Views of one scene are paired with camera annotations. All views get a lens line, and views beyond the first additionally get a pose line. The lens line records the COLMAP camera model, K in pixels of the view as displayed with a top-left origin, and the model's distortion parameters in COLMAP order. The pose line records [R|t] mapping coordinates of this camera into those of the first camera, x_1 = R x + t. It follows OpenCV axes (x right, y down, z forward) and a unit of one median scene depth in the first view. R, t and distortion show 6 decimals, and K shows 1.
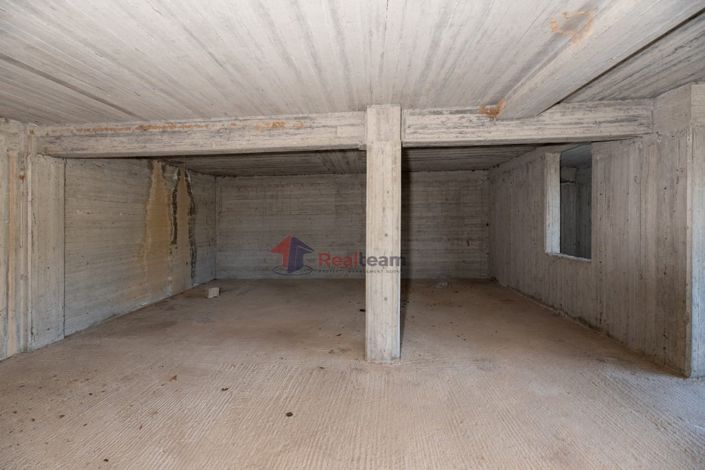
lens RADIAL K [[297.2, 0, 350.9], [0, 297.2, 220.6], [0, 0, 1]] dist [-0.000329, -0.000096]
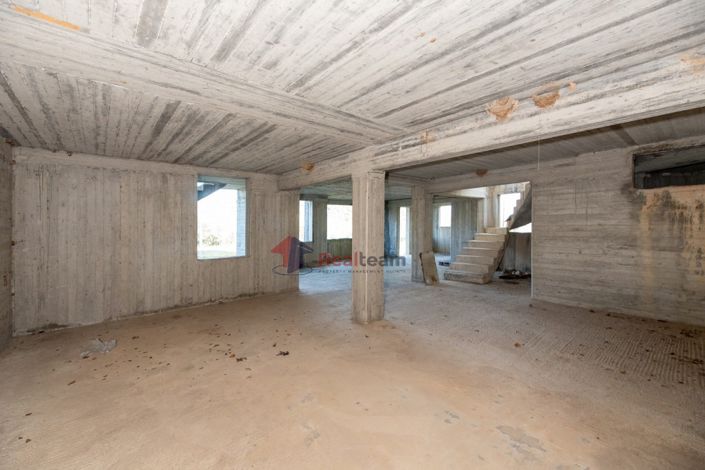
lens RADIAL K [[297.2, 0, 350.9], [0, 297.2, 220.6], [0, 0, 1]] dist [-0.000329, -0.000096]
pose [[-0.721553, 0.041552, 0.691112, -0.829927], [0.029343, 0.999136, -0.029437, 0.011540], [-0.691738, -0.000961, -0.722148, 2.029625]]
